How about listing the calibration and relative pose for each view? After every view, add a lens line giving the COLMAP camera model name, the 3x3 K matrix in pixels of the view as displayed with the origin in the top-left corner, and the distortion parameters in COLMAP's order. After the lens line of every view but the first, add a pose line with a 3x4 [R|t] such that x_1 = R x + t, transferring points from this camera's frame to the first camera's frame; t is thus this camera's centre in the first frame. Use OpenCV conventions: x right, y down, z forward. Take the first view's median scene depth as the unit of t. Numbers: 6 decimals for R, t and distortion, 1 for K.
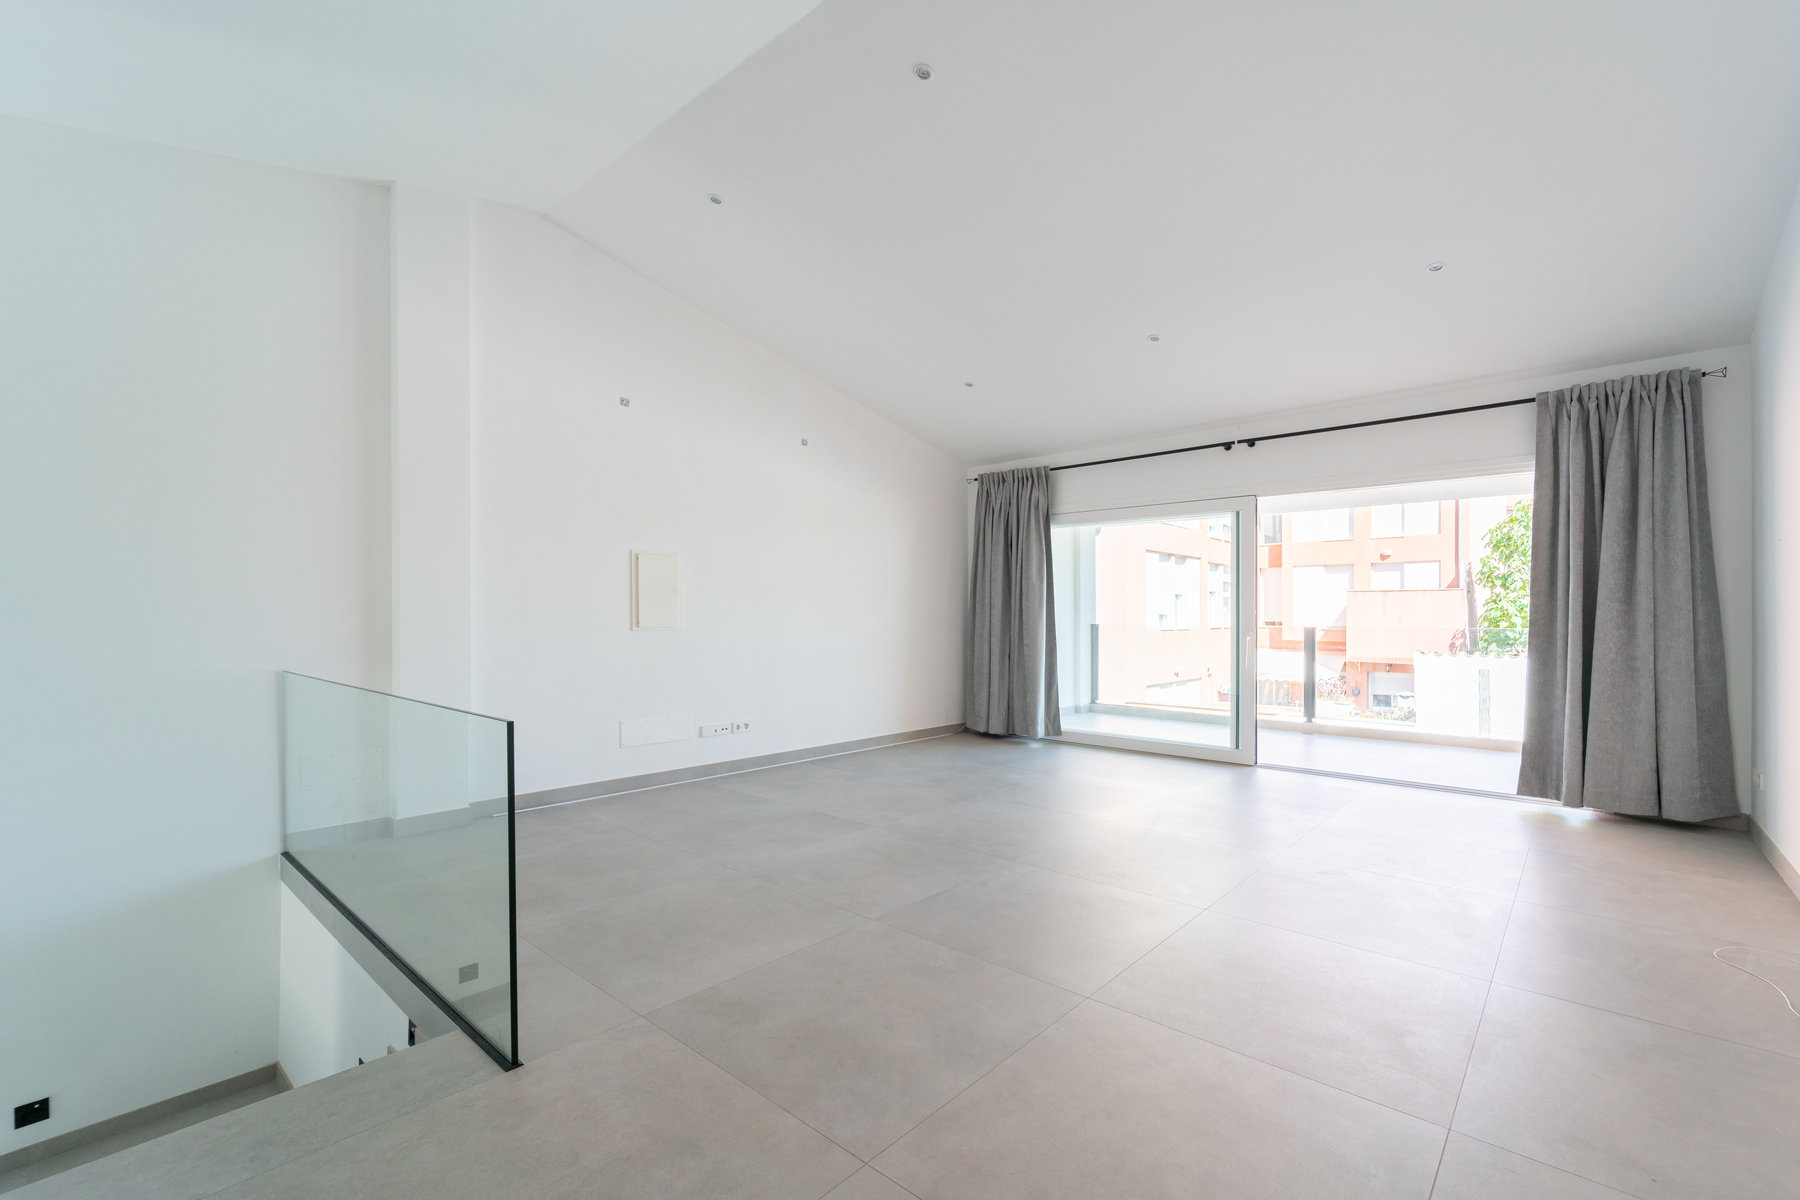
lens RADIAL K [[730.8, 0, 874.1], [0, 730.8, 606.5], [0, 0, 1]] dist [-0.026142, 0.000269]
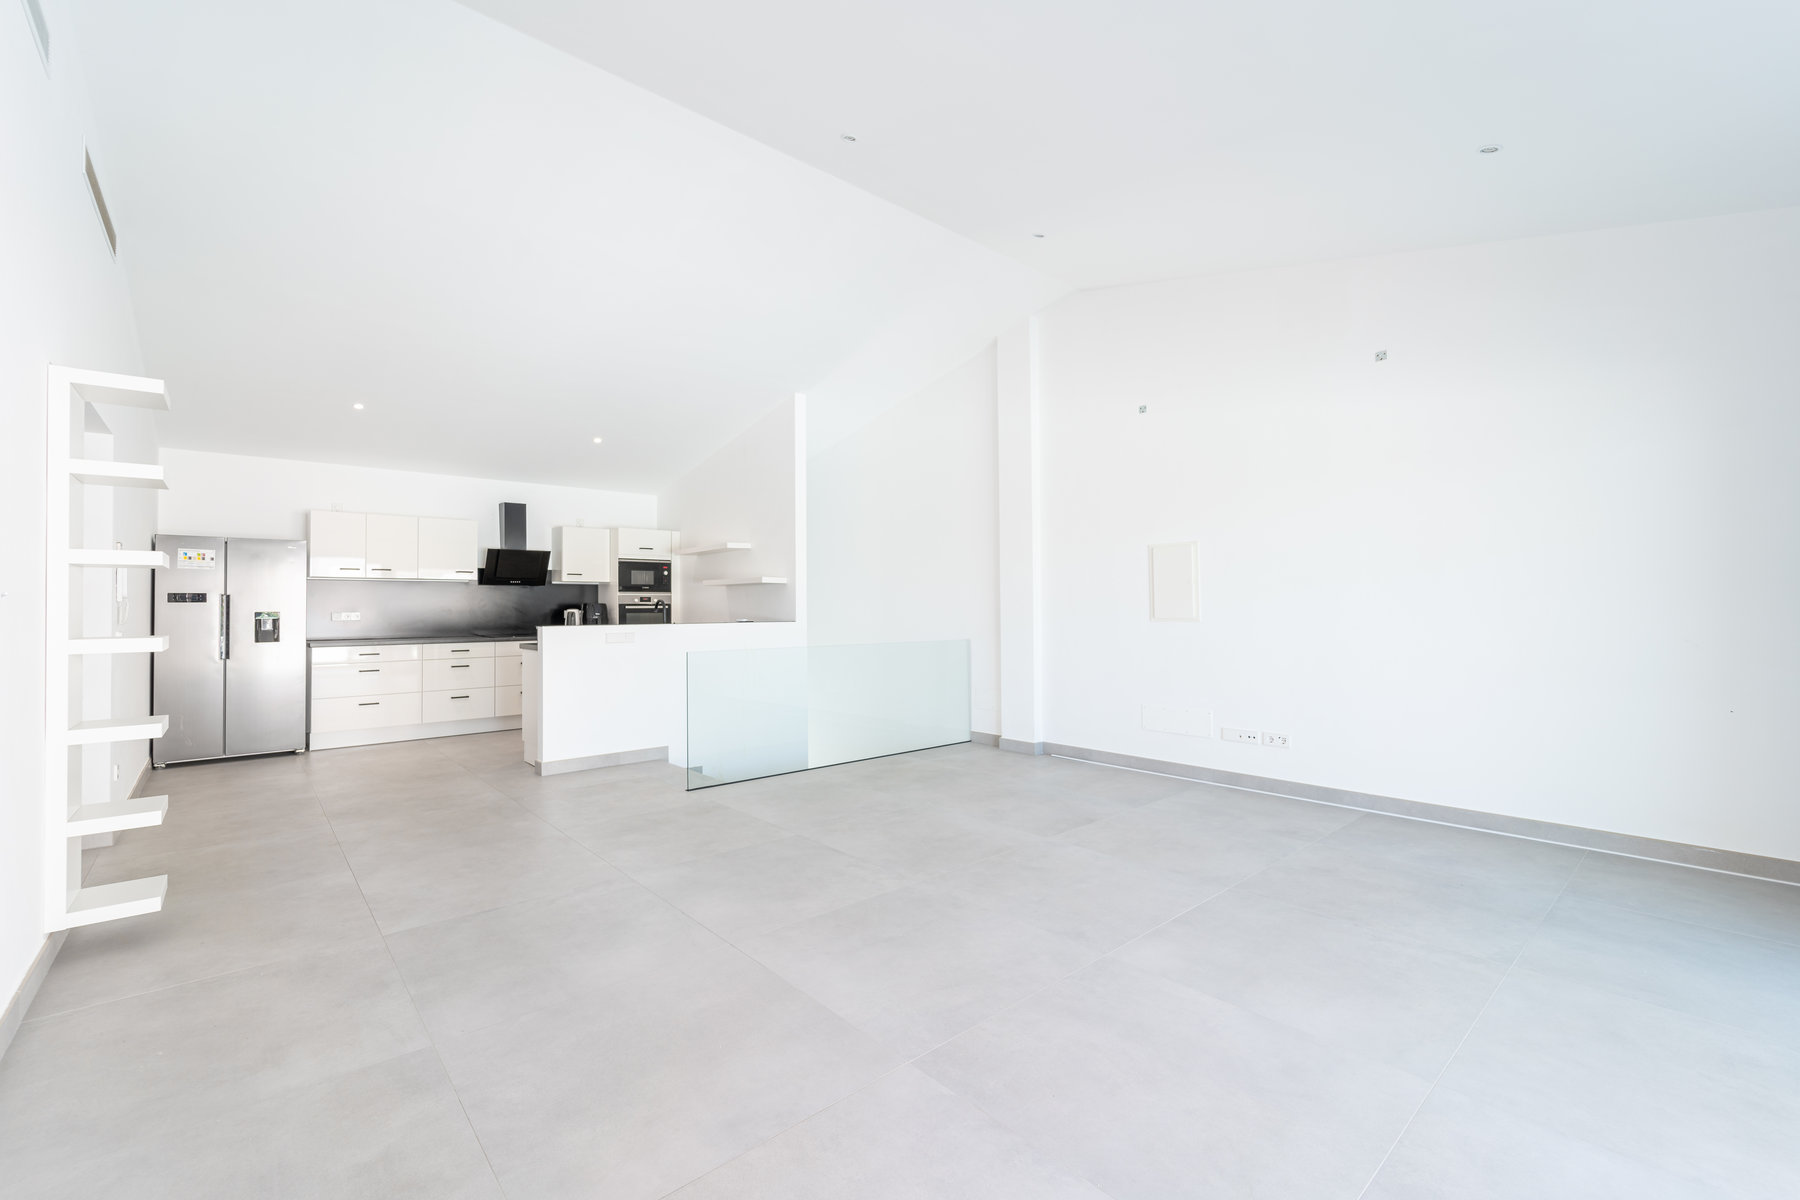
lens RADIAL K [[723.9, 0, 939.1], [0, 723.9, 601.5], [0, 0, 1]] dist [0.000737, 0.000011]
pose [[-0.028049, -0.012074, -0.999534, 0.520940], [0.021233, 0.999694, -0.012671, 0.007400], [0.999381, -0.021578, -0.027784, 0.507442]]
